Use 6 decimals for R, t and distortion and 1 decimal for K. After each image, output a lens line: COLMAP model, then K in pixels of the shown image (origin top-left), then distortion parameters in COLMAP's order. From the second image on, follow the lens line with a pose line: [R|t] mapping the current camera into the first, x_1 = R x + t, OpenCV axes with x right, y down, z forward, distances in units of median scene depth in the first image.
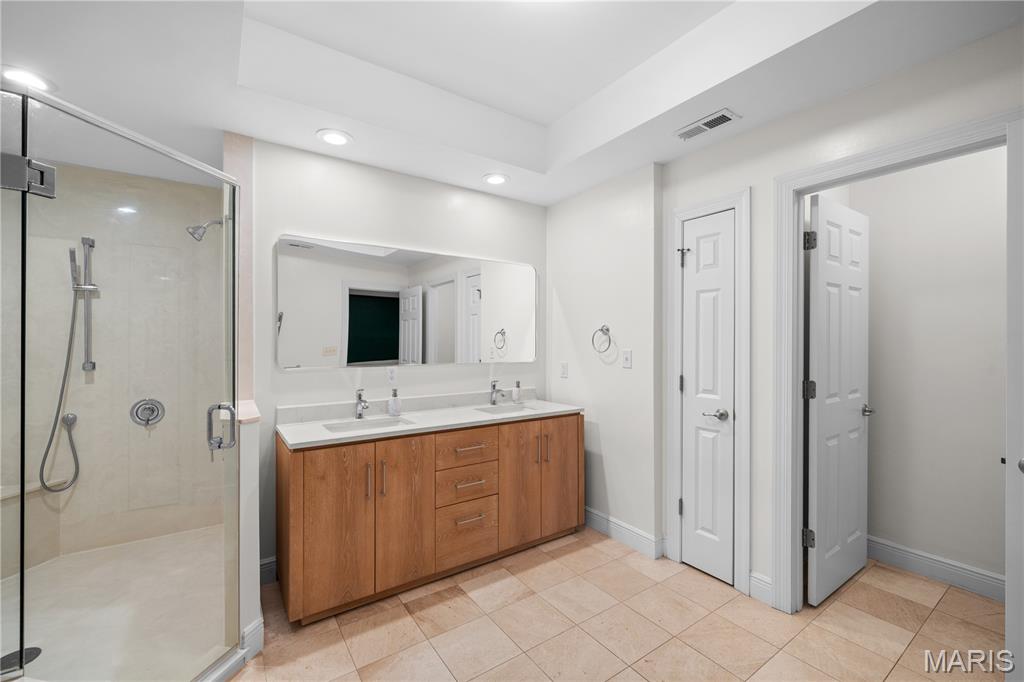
lens RADIAL K [[423.4, 0, 506.4], [0, 423.4, 342.1], [0, 0, 1]] dist [0.000744, -0.000882]
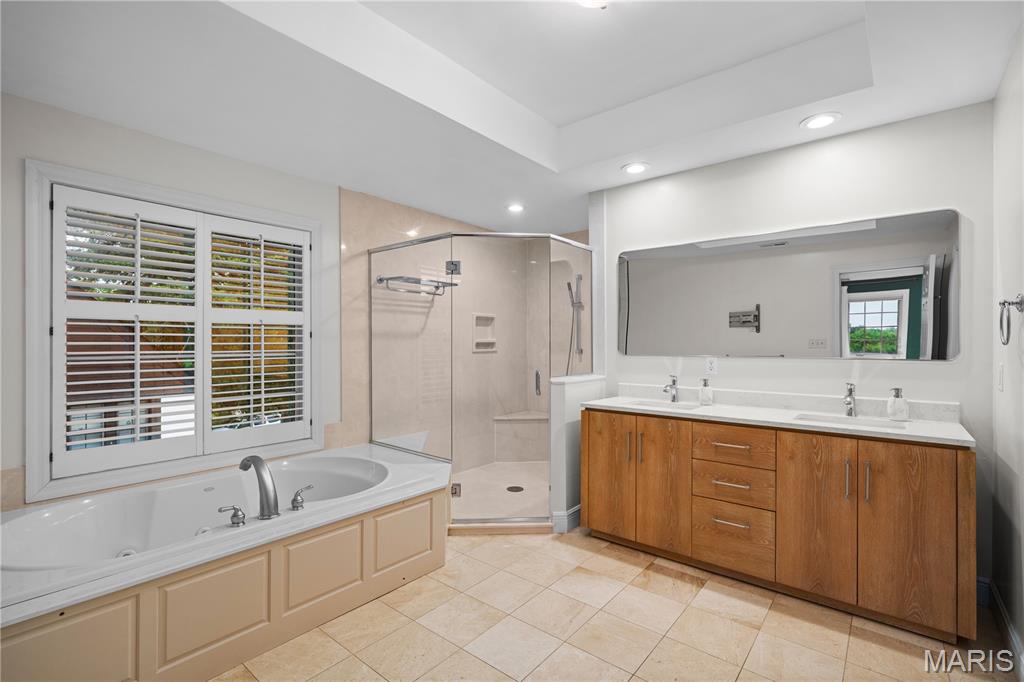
lens RADIAL K [[464.4, 0, 505.9], [0, 464.4, 340.2], [0, 0, 1]] dist [0.007082, -0.000875]
pose [[0.274988, -0.004230, -0.961438, 0.775050], [0.000240, 0.999991, -0.004331, 0.025119], [0.961447, 0.000960, 0.274987, 0.253956]]
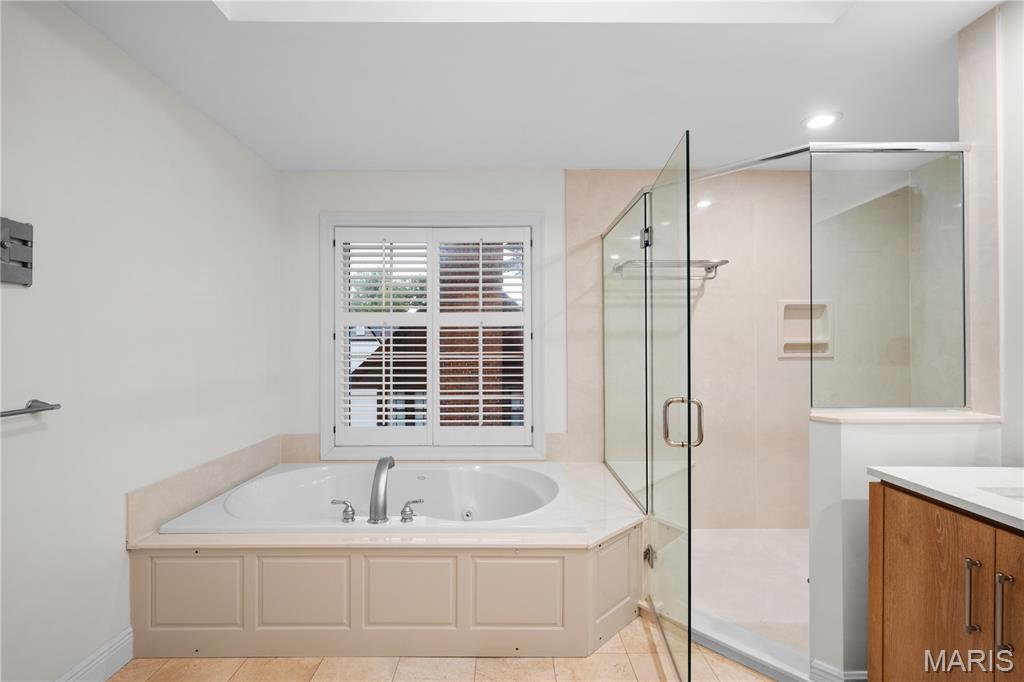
lens RADIAL K [[464.4, 0, 511.4], [0, 464.4, 344.8], [0, 0, 1]] dist [0.007082, -0.000875]
pose [[-0.553709, 0.002166, -0.832707, 0.388360], [0.002483, 0.999996, 0.000950, 0.025835], [0.832706, -0.001542, -0.553713, 0.758049]]
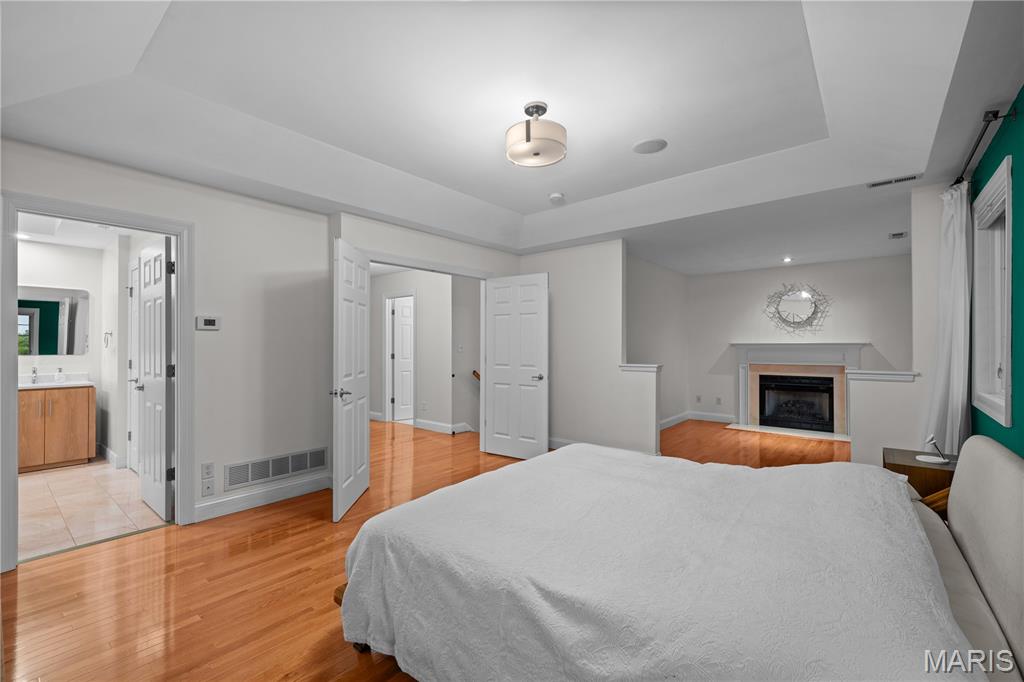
lens RADIAL K [[443.1, 0, 511.9], [0, 443.1, 342.6], [0, 0, 1]] dist [0.002386, 0.000782]
pose [[0.963814, -0.003715, 0.266549, 1.532188], [0.005601, 0.999964, -0.006316, 0.030688], [-0.266516, 0.007580, 0.963801, -1.244335]]
